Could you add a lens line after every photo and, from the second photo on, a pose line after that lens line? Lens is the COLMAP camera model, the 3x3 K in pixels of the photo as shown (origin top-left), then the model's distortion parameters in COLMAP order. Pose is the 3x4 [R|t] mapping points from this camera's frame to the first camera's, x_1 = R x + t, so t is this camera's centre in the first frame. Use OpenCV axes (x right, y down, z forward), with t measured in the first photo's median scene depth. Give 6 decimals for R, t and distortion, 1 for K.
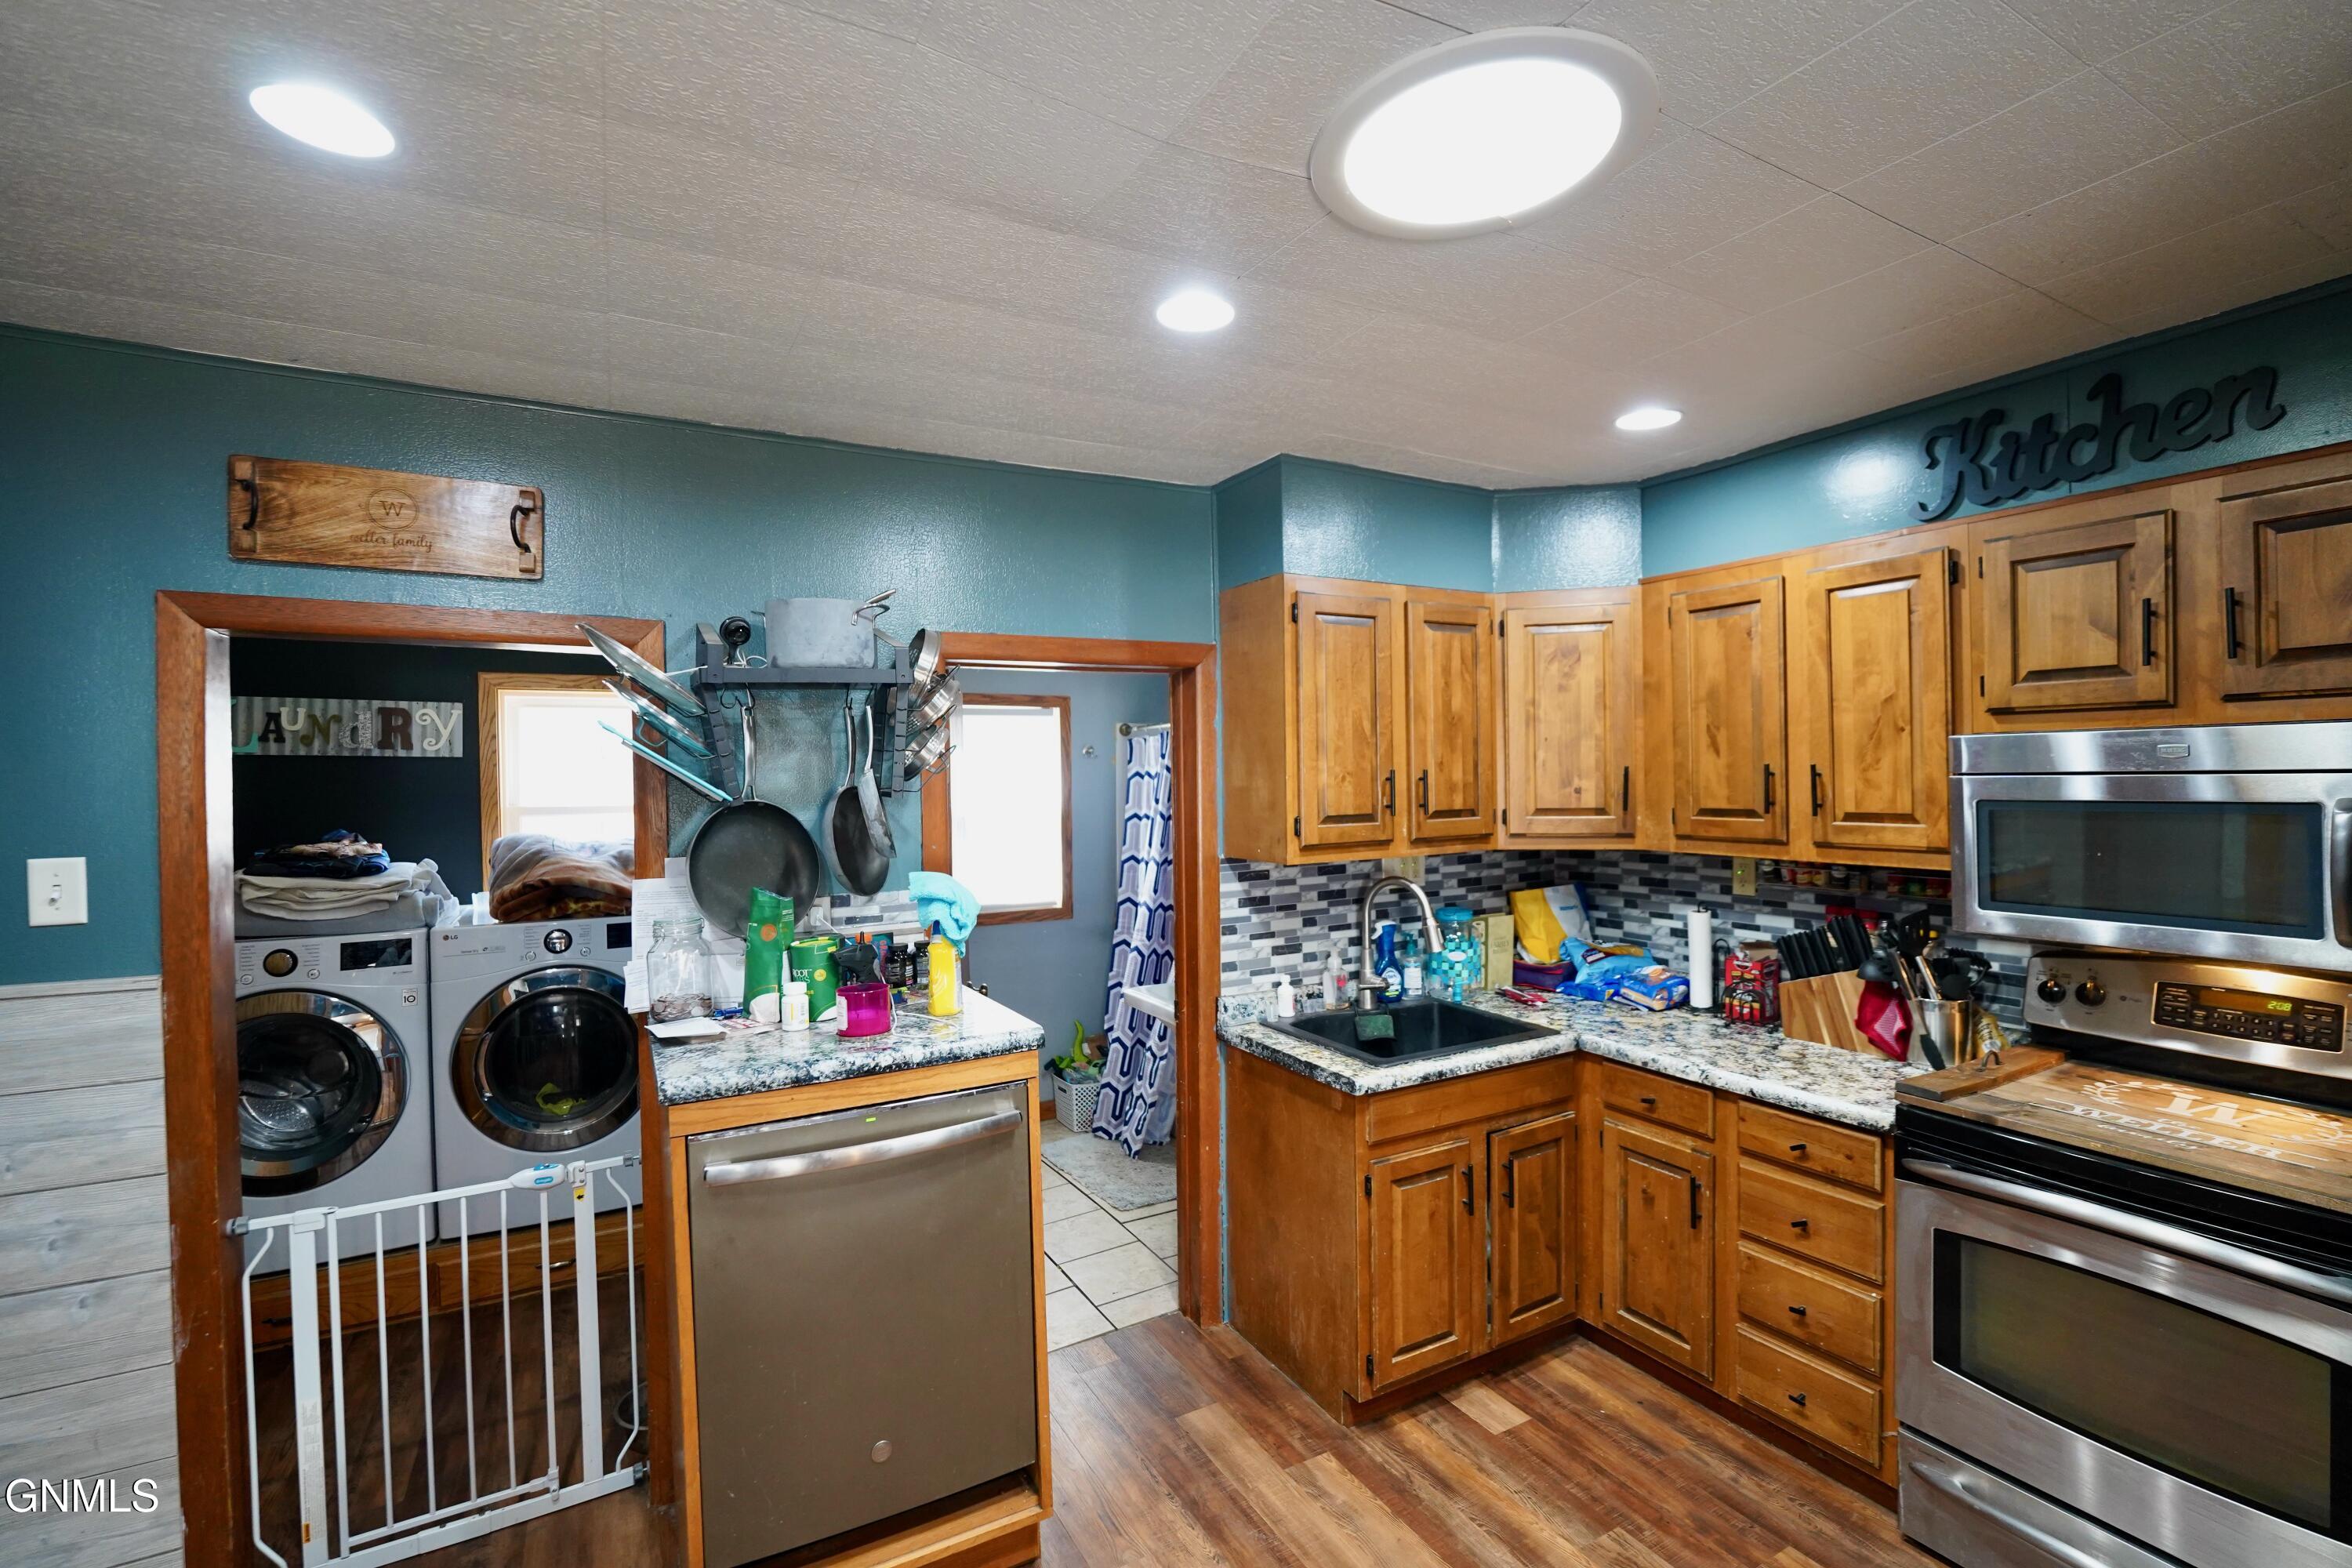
lens RADIAL K [[1045.4, 0, 1192.9], [0, 1045.4, 788.4], [0, 0, 1]] dist [-0.015200, -0.000599]
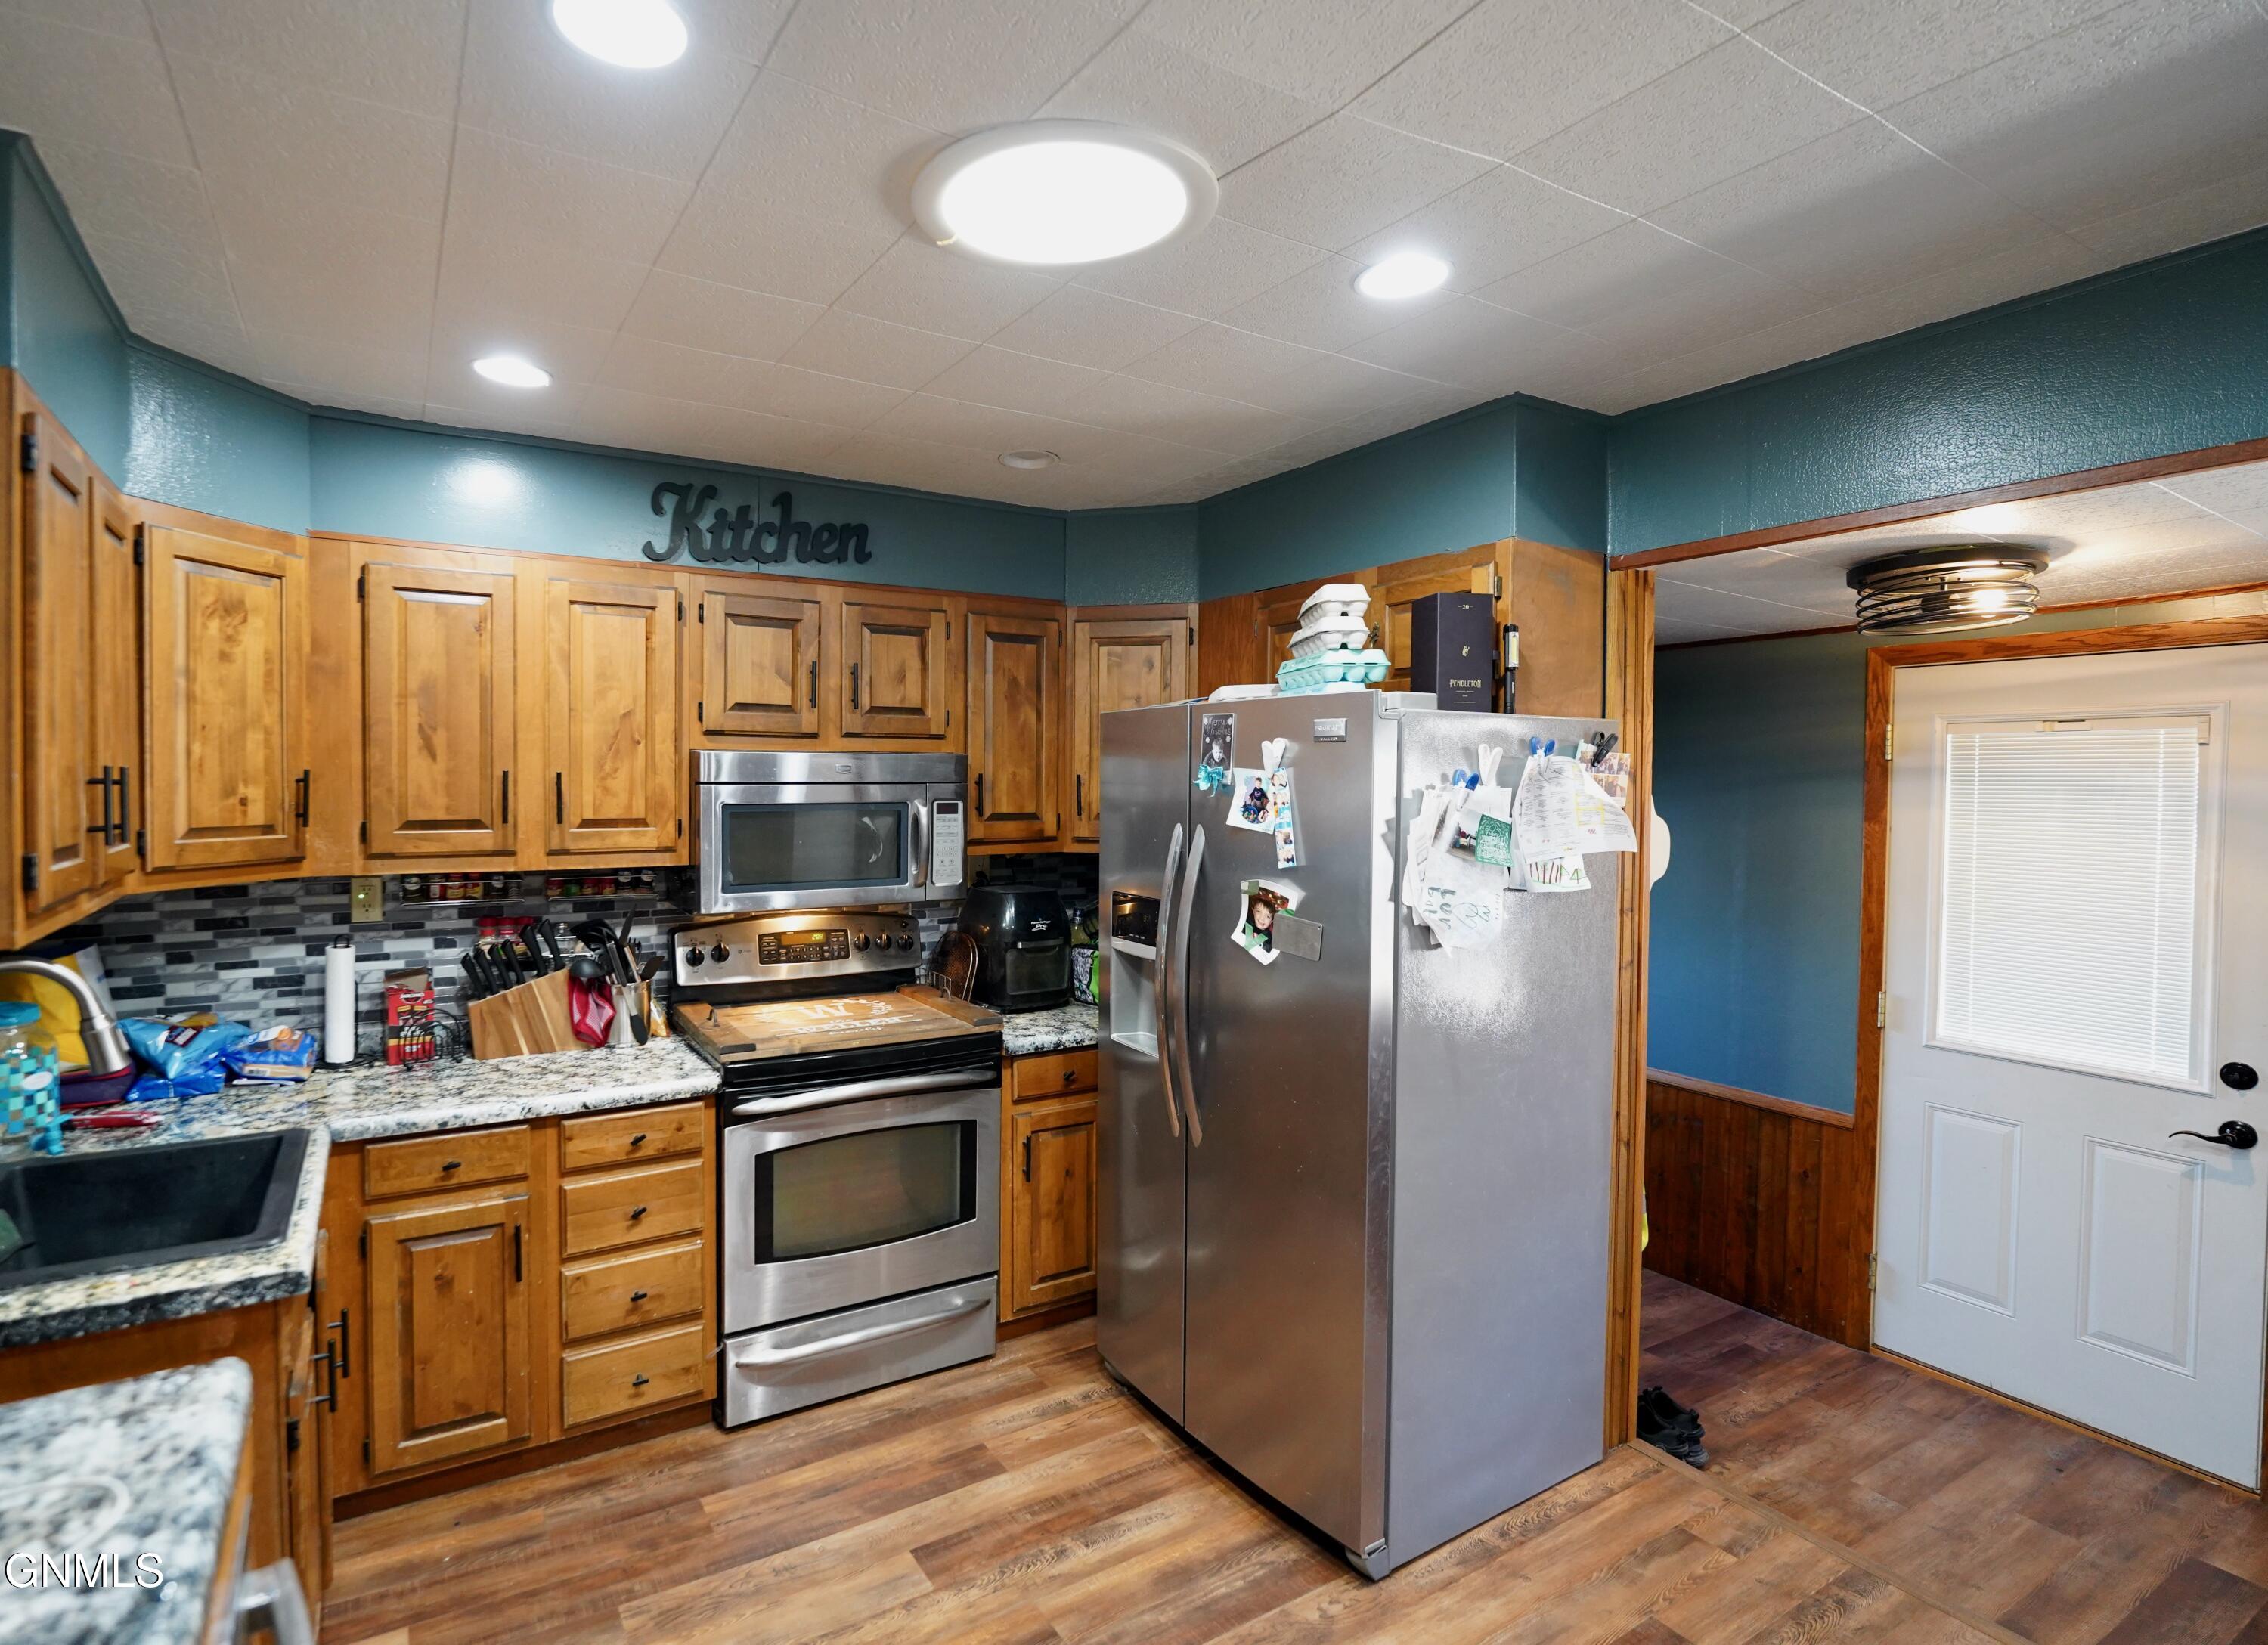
lens RADIAL K [[1119.6, 0, 1022.1], [0, 1119.6, 810.9], [0, 0, 1]] dist [-0.013800, -0.001125]
pose [[-0.007510, -0.012791, 0.999890, -0.520507], [0.008916, 0.999878, 0.012857, 0.004583], [-0.999932, 0.009012, -0.007395, 0.602764]]
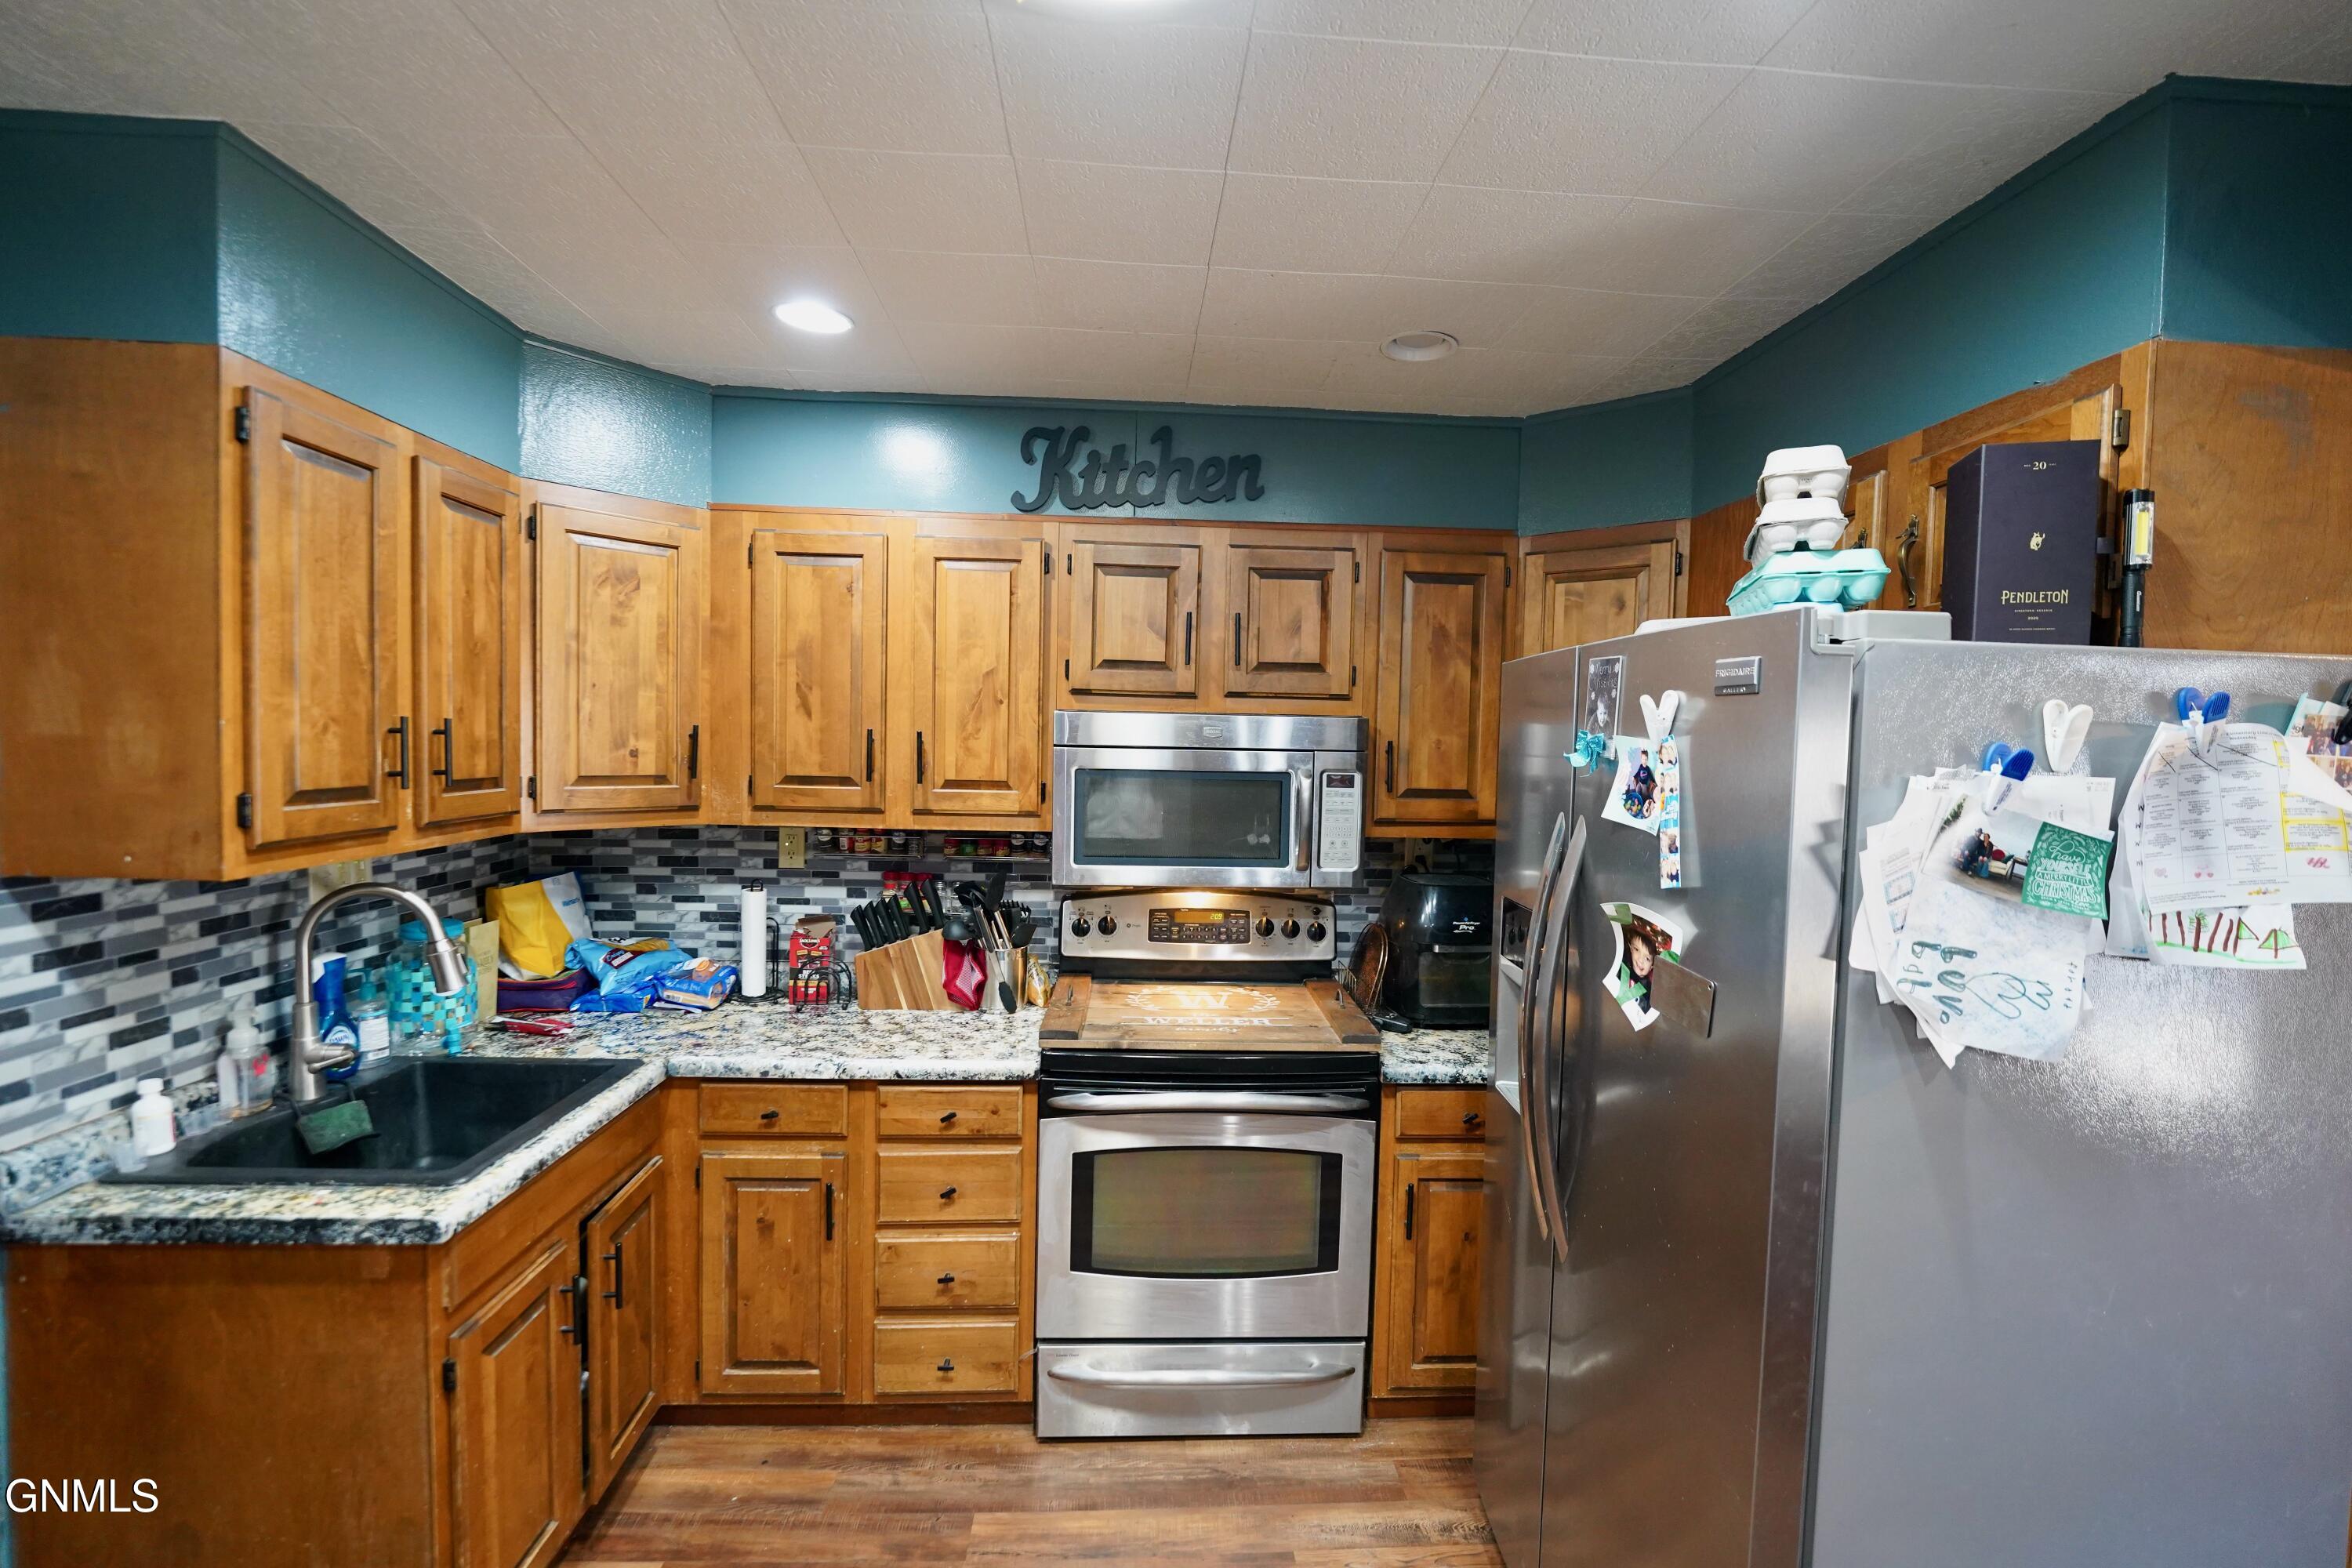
lens RADIAL K [[1045.4, 0, 1186.3], [0, 1045.4, 790.0], [0, 0, 1]] dist [-0.015200, -0.000599]
pose [[0.437133, -0.015793, 0.899258, -0.204691], [-0.018190, 0.999486, 0.026396, 0.001819], [-0.899213, -0.027896, 0.436621, 0.357486]]
